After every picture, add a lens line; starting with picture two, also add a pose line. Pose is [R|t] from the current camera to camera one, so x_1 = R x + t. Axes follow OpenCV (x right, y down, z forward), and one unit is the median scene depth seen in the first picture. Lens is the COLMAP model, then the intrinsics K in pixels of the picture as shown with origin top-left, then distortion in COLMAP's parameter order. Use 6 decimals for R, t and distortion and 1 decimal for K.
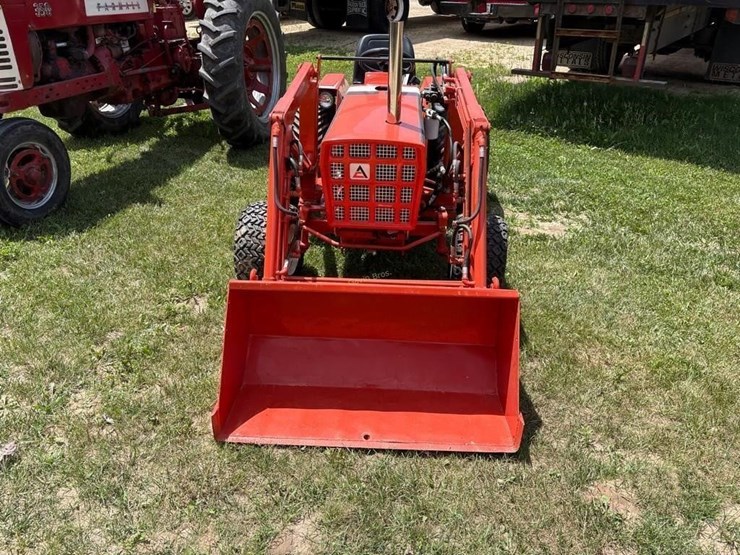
lens RADIAL K [[537.5, 0, 372.2], [0, 537.5, 277.5], [0, 0, 1]] dist [0.023130, -0.025015]
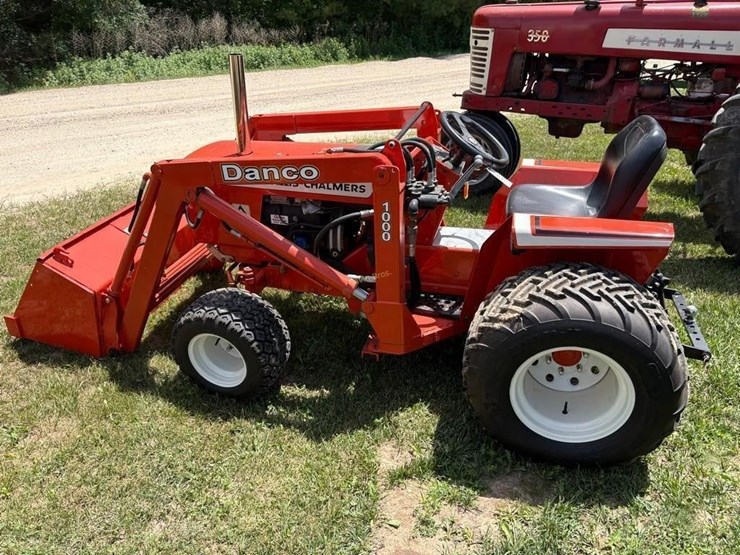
lens RADIAL K [[537.5, 0, 372.2], [0, 537.5, 277.5], [0, 0, 1]] dist [0.023130, -0.025015]
pose [[-0.193115, 0.443594, -0.875175, 0.695126], [-0.482754, 0.733576, 0.478347, -0.510955], [0.854199, 0.514870, 0.072482, 0.902325]]
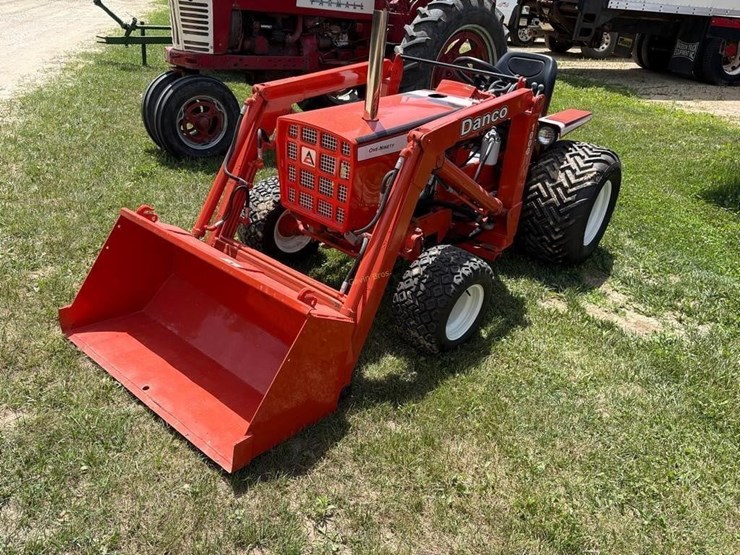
lens RADIAL K [[548.2, 0, 368.2], [0, 548.2, 276.6], [0, 0, 1]] dist [0.014222, -0.003820]
pose [[0.798446, 0.330794, -0.503050, 0.441056], [-0.360348, 0.931923, 0.040864, -0.052221], [0.482322, 0.148645, 0.863290, 0.158966]]
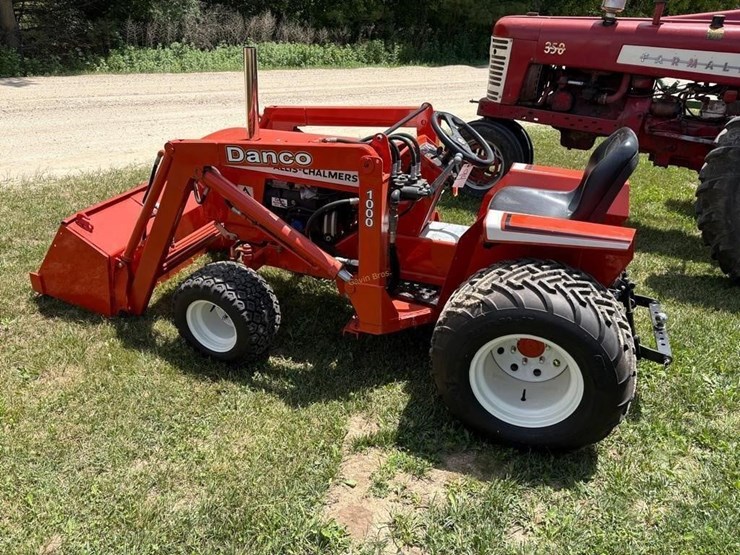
lens RADIAL K [[535.4, 0, 370.0], [0, 535.4, 277.5], [0, 0, 1]] dist [0.010076, -0.005972]
pose [[-0.275384, 0.420765, -0.864361, 0.733220], [-0.513177, 0.695959, 0.502285, -0.543496], [0.812904, 0.581892, 0.024271, 0.957763]]
